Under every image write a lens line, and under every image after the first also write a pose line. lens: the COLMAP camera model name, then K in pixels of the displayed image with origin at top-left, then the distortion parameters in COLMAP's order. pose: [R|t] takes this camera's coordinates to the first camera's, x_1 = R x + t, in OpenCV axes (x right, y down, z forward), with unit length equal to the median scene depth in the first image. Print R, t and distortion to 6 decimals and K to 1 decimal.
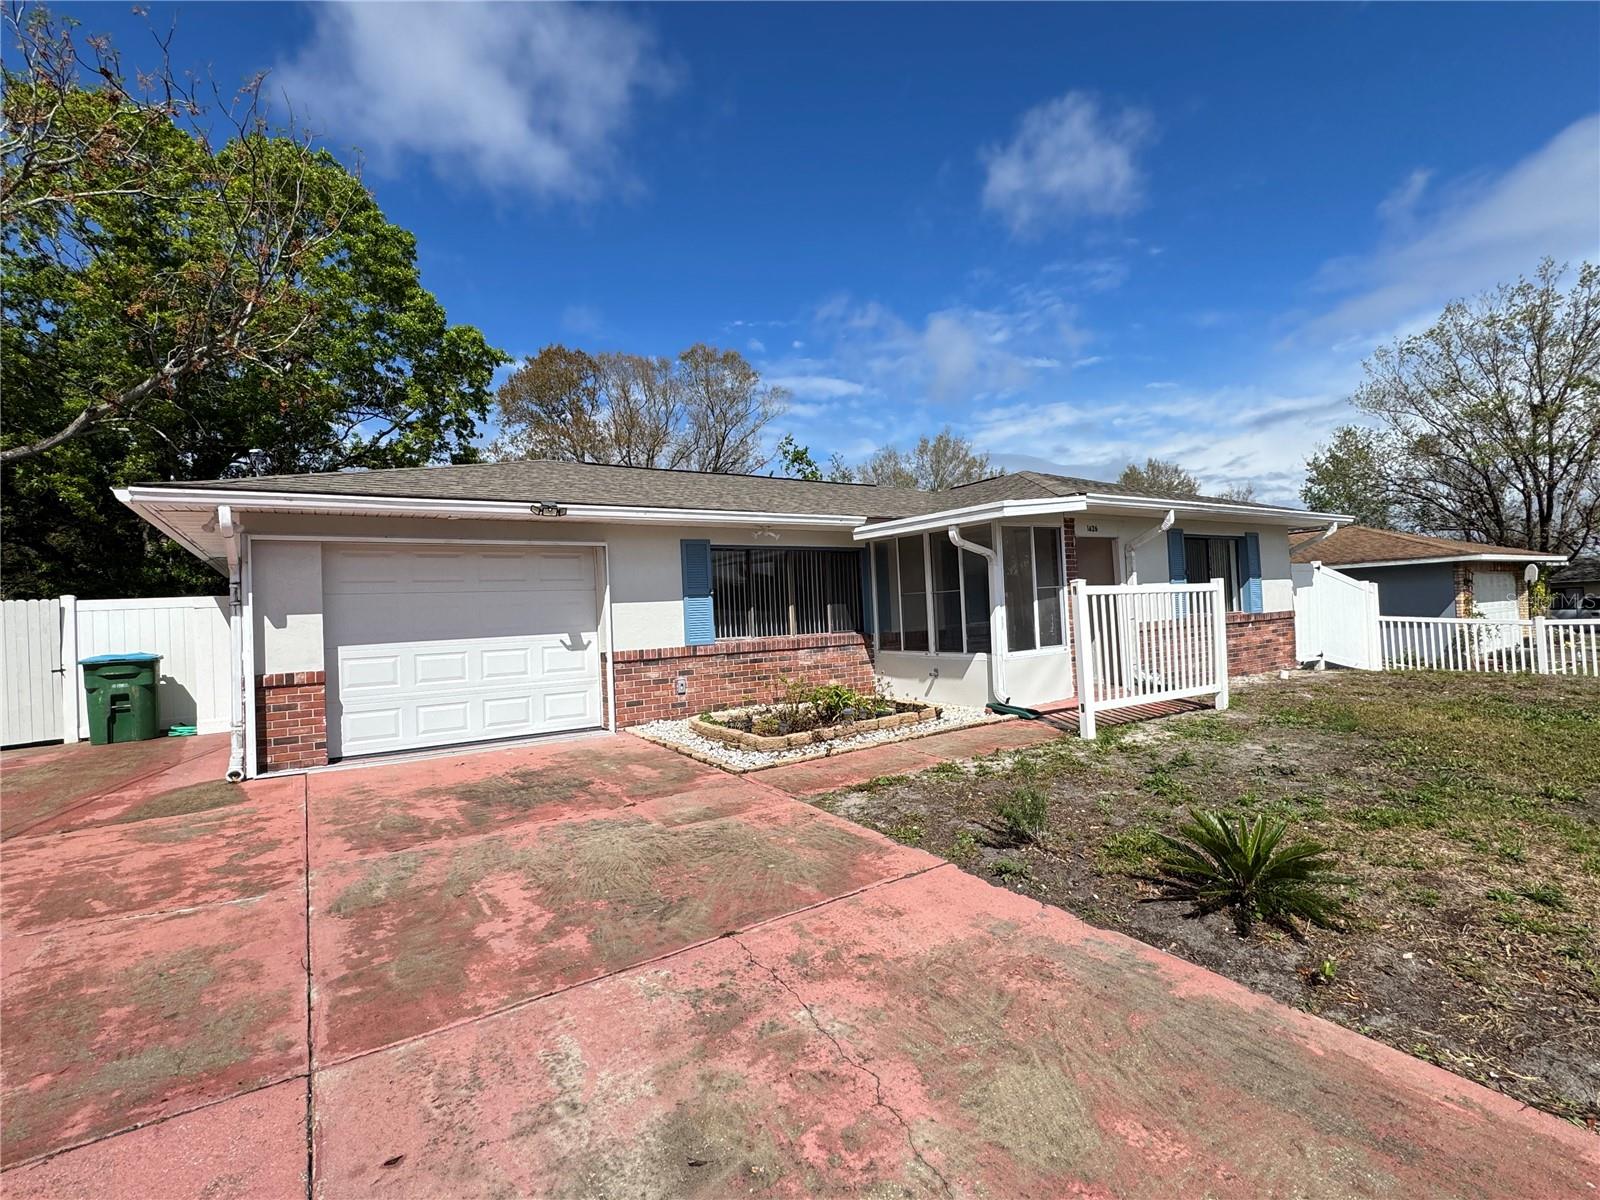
lens RADIAL K [[753.0, 0, 800.0], [0, 753.0, 600.0], [0, 0, 1]] dist [0.000775, 0.000061]
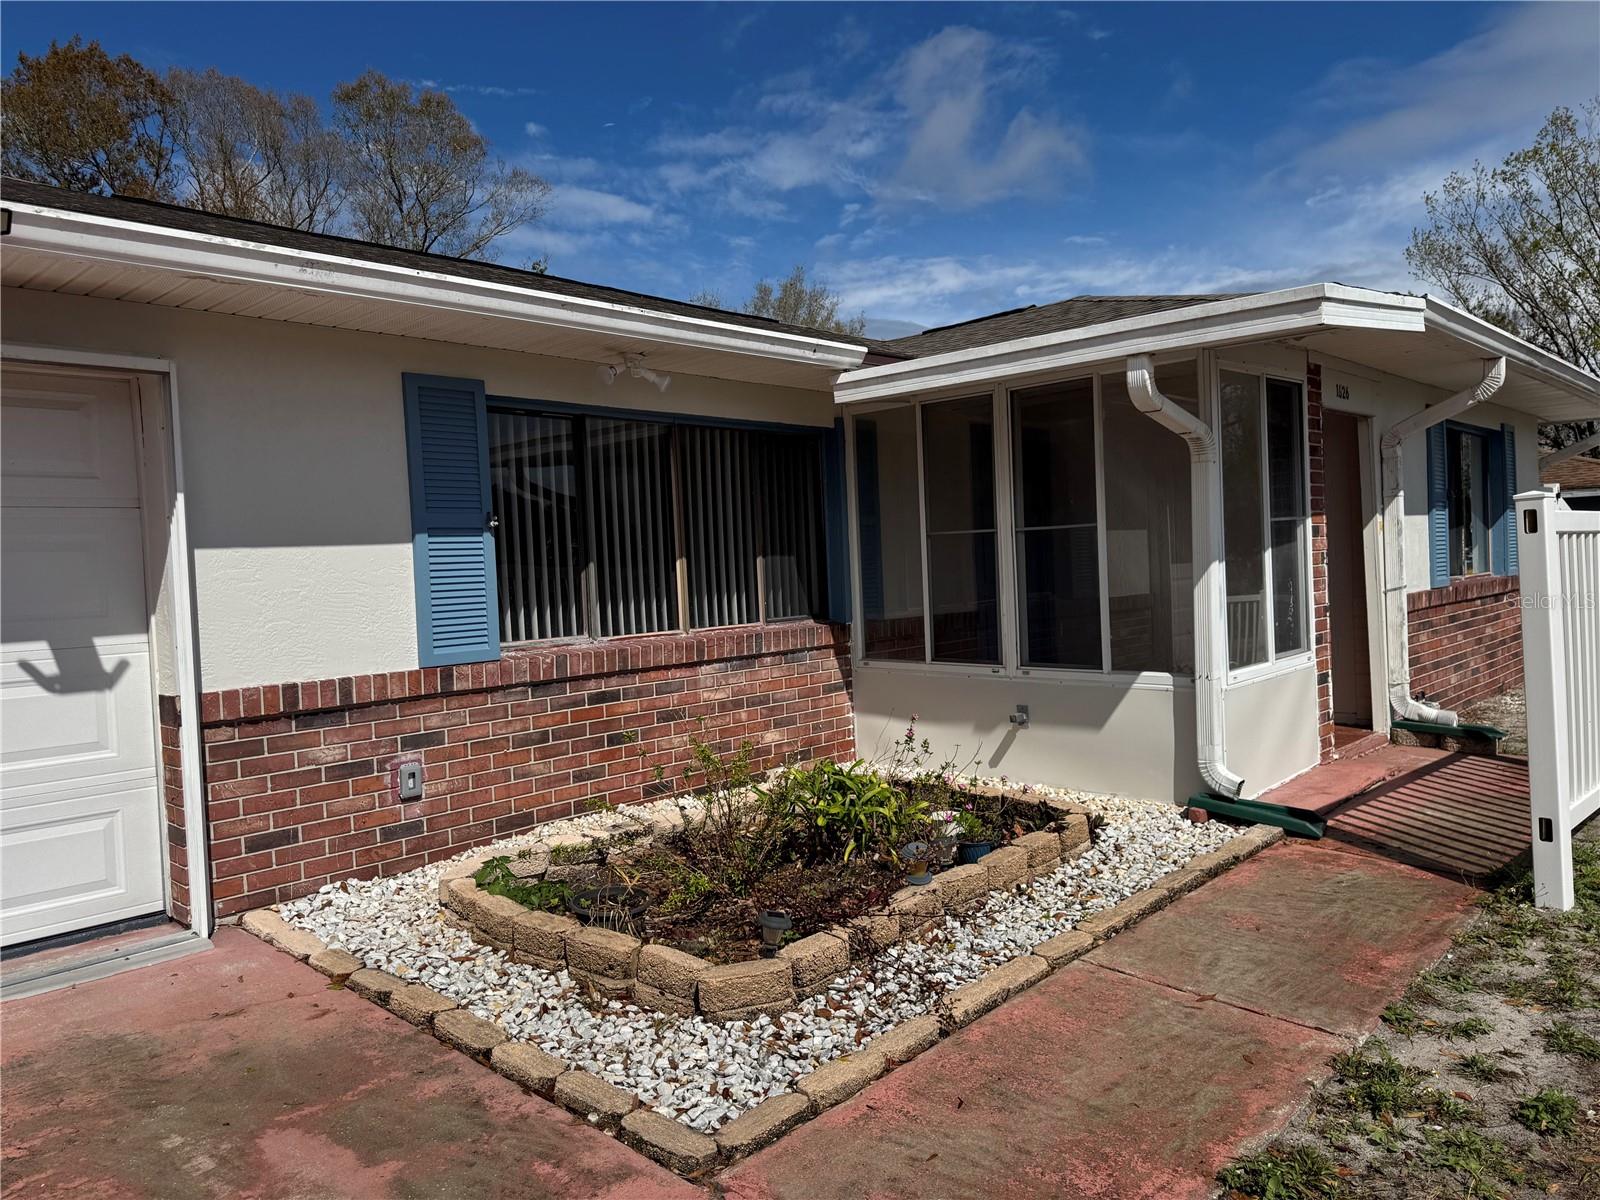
lens RADIAL K [[1118.3, 0, 800.0], [0, 1118.3, 600.0], [0, 0, 1]] dist [0.090271, -0.130780]
pose [[0.972414, -0.004597, 0.233217, -0.097237], [-0.005078, 0.999152, 0.040869, 0.004938], [-0.233207, -0.040926, 0.971565, 0.411371]]
